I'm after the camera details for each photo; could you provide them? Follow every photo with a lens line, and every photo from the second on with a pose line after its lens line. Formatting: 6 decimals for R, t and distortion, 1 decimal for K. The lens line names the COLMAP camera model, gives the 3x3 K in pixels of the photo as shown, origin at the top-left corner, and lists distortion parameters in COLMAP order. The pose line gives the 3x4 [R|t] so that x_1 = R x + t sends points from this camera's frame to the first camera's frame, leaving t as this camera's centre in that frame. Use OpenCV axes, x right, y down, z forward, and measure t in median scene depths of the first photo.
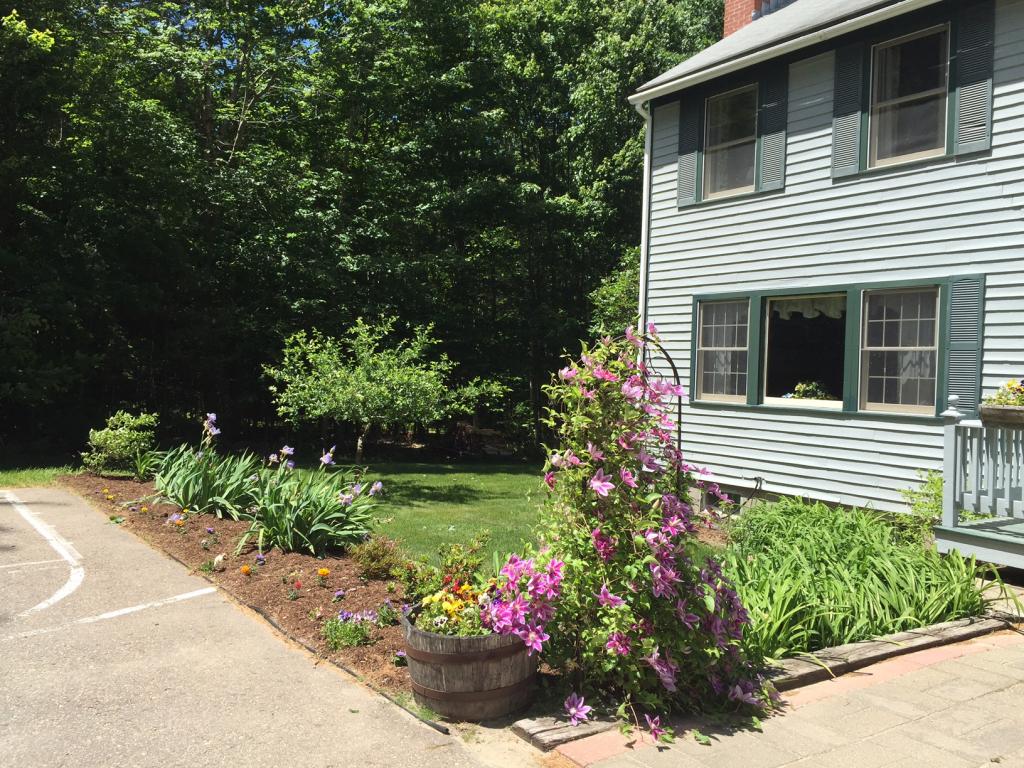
lens RADIAL K [[870.4, 0, 513.7], [0, 870.4, 383.8], [0, 0, 1]] dist [0.017757, -0.000775]
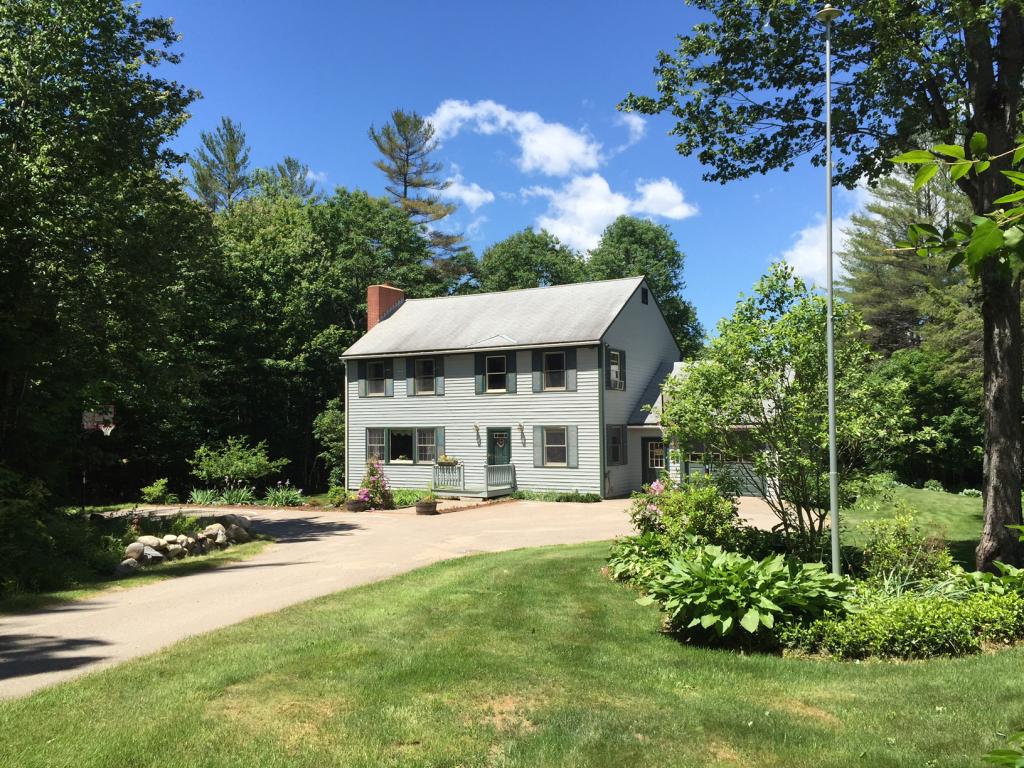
lens RADIAL K [[870.4, 0, 512.9], [0, 870.4, 385.5], [0, 0, 1]] dist [0.017757, -0.000775]
pose [[0.901643, -0.024330, 0.431797, -0.696535], [0.047490, 0.997948, -0.042936, -0.102507], [-0.429866, 0.059219, 0.900948, -2.140079]]
